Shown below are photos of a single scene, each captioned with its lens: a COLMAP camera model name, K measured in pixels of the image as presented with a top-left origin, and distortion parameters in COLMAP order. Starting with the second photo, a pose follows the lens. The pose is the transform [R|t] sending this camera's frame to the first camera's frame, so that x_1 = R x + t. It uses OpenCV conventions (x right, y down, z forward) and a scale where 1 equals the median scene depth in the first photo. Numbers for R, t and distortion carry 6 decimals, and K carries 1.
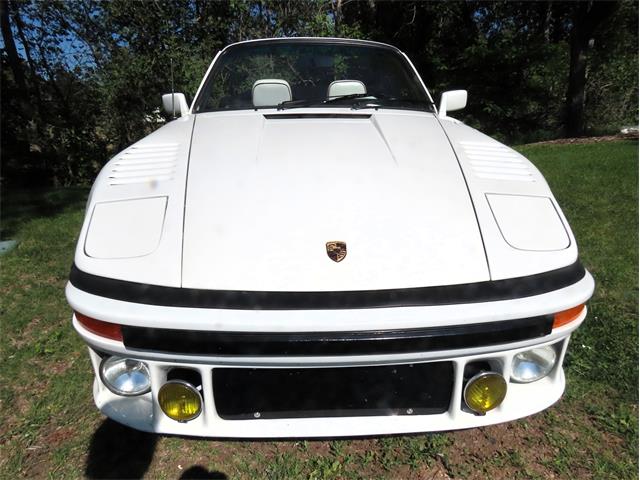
lens RADIAL K [[443.3, 0, 320.6], [0, 443.3, 240.8], [0, 0, 1]] dist [-0.023437, 0.000406]
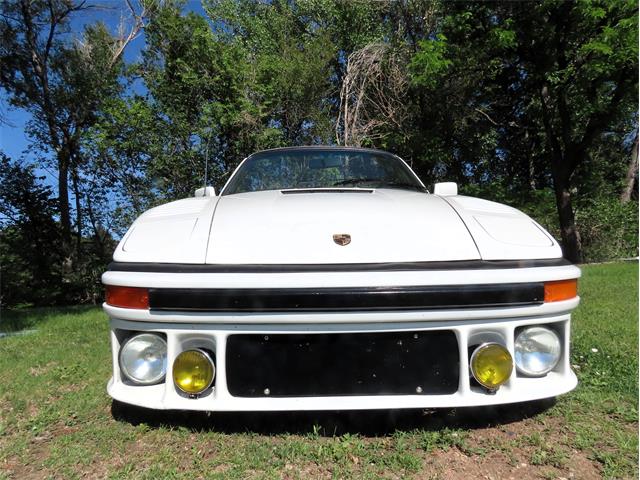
lens RADIAL K [[443.3, 0, 319.2], [0, 443.3, 240.9], [0, 0, 1]] dist [-0.023437, 0.000406]
pose [[0.999405, -0.013657, -0.031687, 0.003198], [0.000720, 0.926387, -0.376572, 0.111727], [0.034497, 0.376325, 0.925845, -0.015444]]
